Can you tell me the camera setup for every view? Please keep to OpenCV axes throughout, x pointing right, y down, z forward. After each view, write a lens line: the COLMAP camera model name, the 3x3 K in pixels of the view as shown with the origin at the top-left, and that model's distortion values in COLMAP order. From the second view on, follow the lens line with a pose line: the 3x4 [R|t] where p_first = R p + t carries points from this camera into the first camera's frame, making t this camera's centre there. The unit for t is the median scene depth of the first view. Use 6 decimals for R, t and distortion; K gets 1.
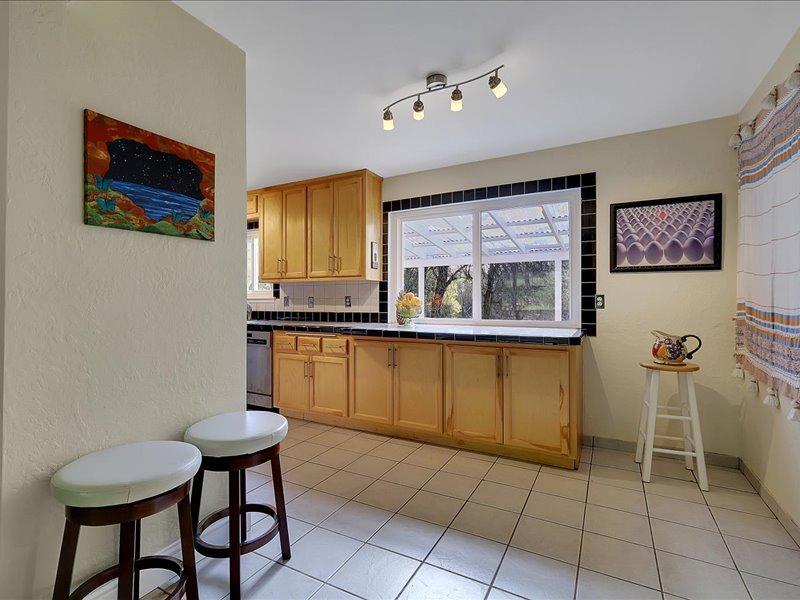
lens RADIAL K [[390.8, 0, 400.9], [0, 390.8, 297.9], [0, 0, 1]] dist [0.000292, -0.000474]
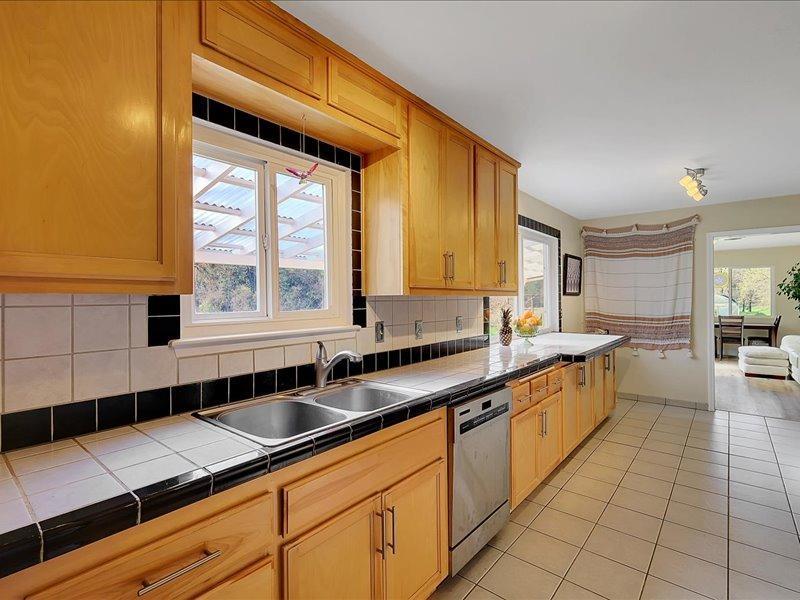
lens RADIAL K [[390.8, 0, 400.9], [0, 390.8, 297.9], [0, 0, 1]] dist [0.000292, -0.000474]
pose [[0.198741, -0.000178, 0.980052, -0.849853], [-0.003338, 0.999994, 0.000859, -0.038175], [-0.980046, -0.003443, 0.198740, 0.958742]]
